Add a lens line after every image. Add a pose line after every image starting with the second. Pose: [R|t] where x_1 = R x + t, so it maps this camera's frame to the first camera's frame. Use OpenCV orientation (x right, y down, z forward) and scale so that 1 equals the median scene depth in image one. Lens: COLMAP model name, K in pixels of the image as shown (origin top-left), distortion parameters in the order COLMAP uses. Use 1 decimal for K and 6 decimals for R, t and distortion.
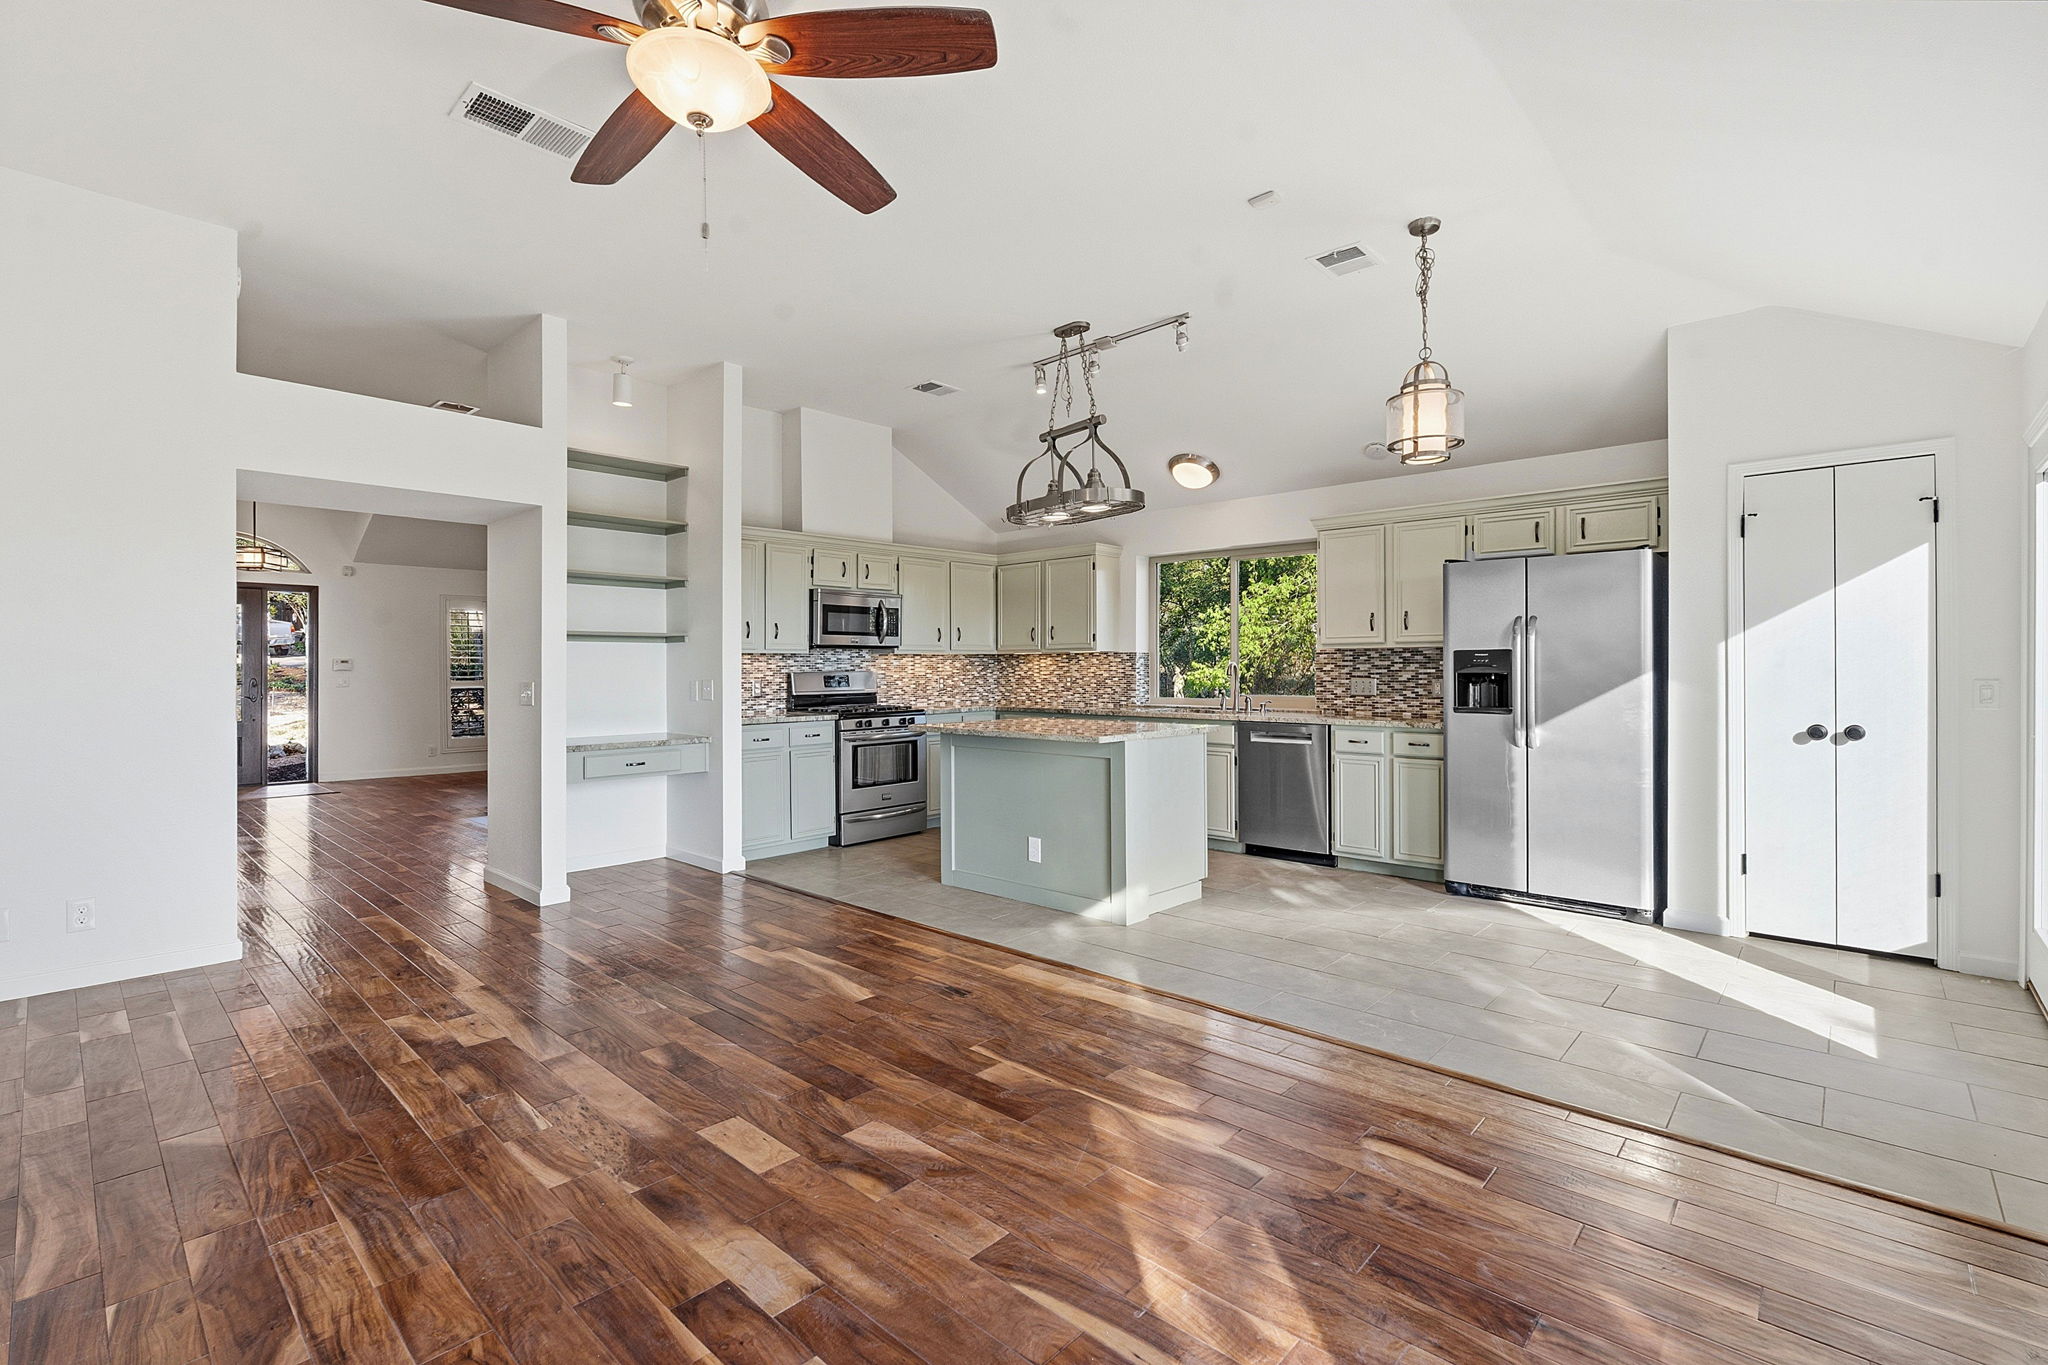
lens RADIAL K [[903.6, 0, 1024.2], [0, 903.6, 673.9], [0, 0, 1]] dist [0.001650, 0.000131]
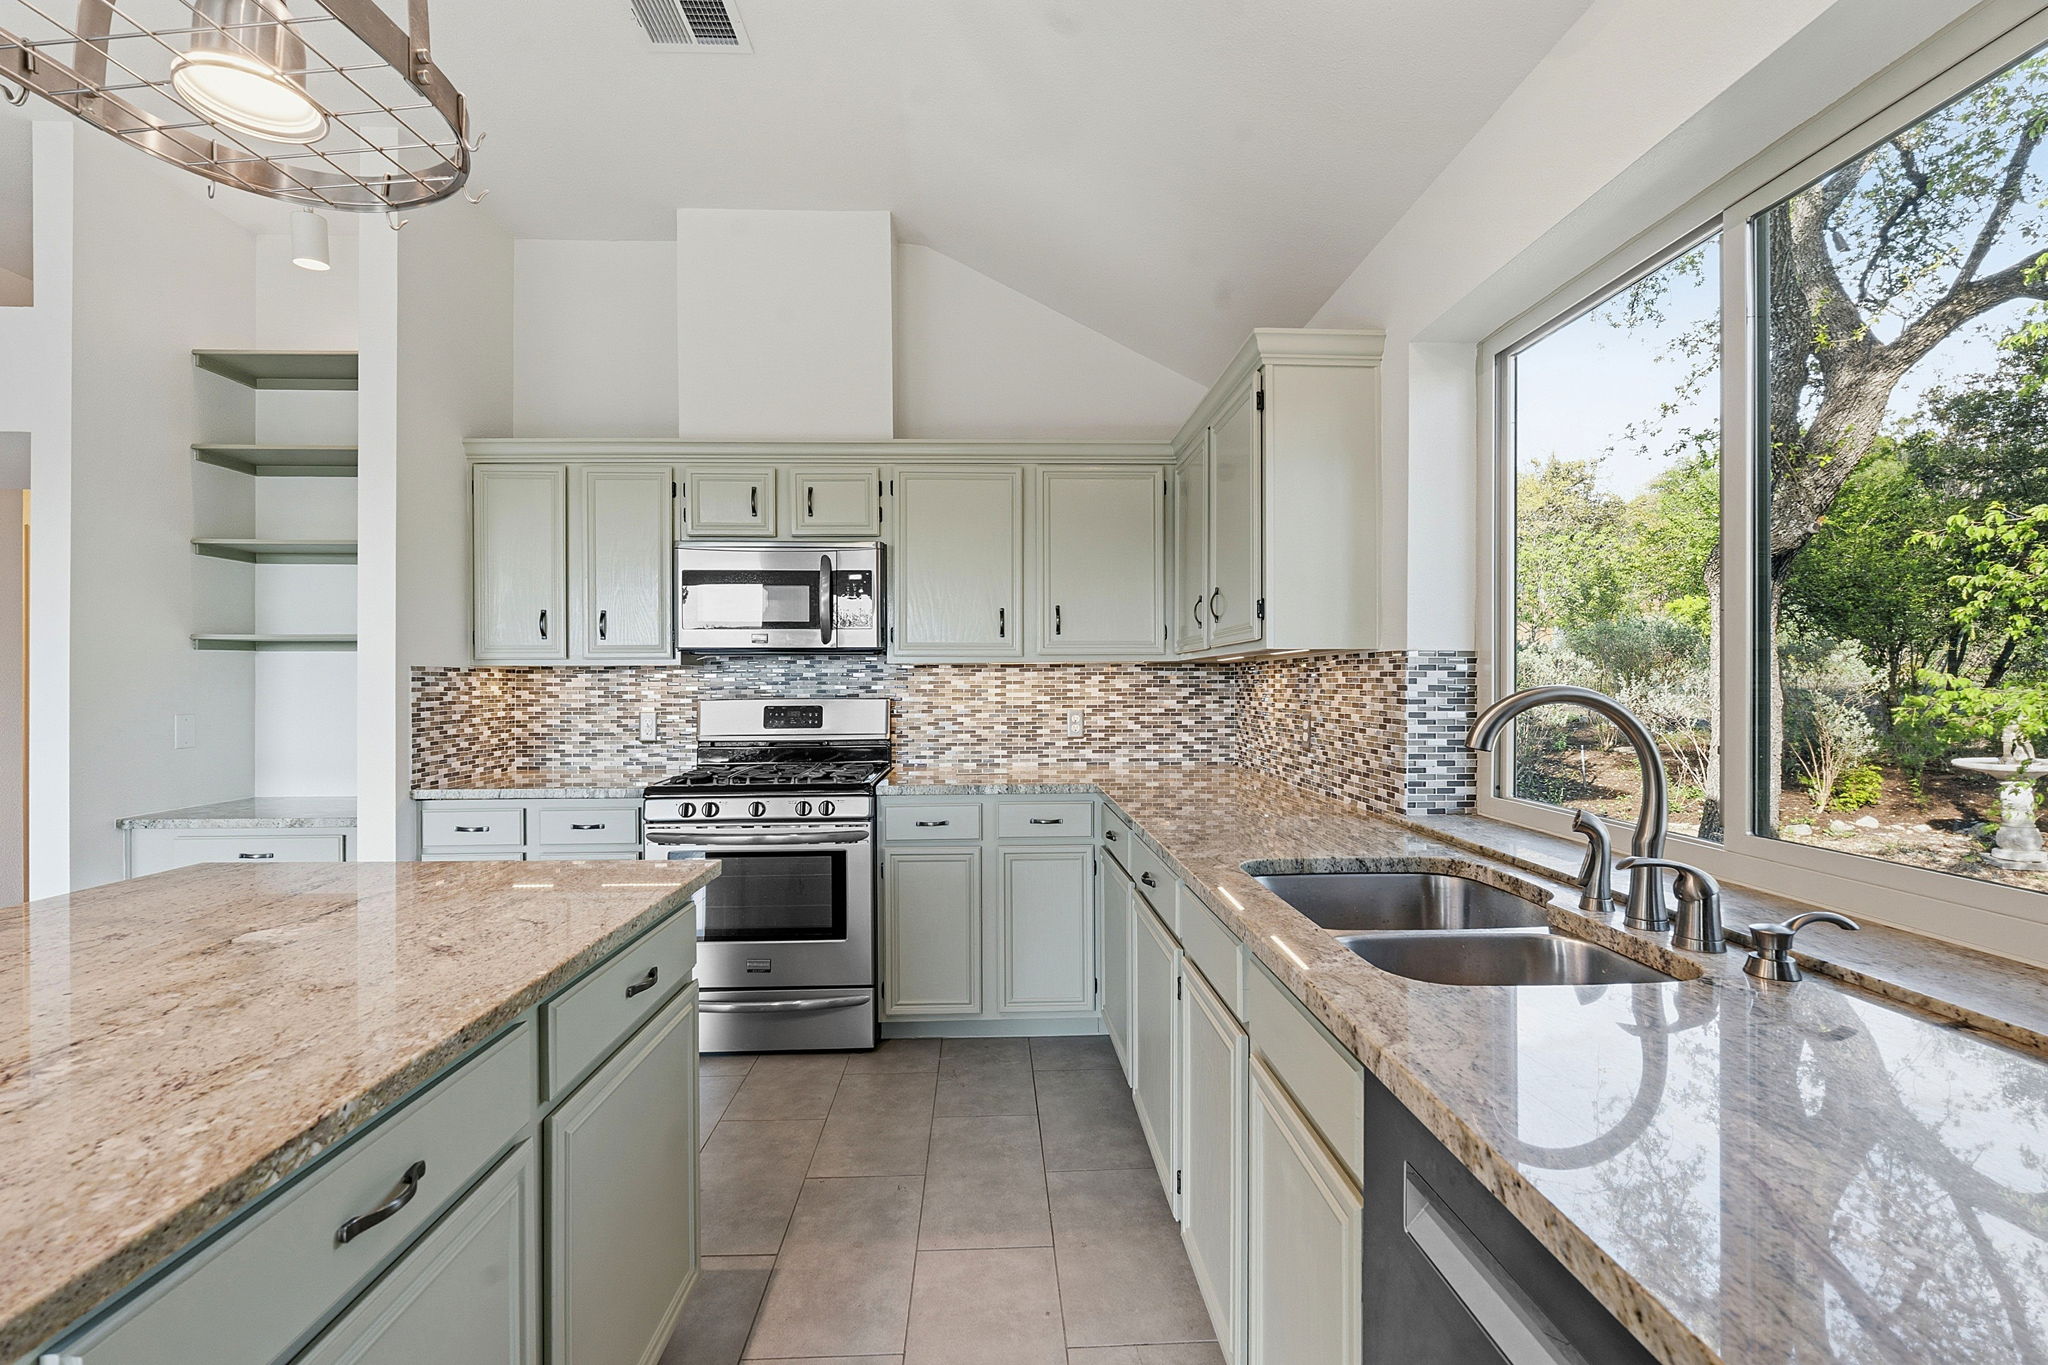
lens RADIAL K [[903.6, 0, 1027.1], [0, 903.6, 686.7], [0, 0, 1]] dist [0.001650, 0.000131]
pose [[0.712468, 0.003890, -0.701694, 0.254211], [-0.003583, 0.999992, 0.001906, -0.011039], [0.701695, 0.001156, 0.712476, 0.694371]]
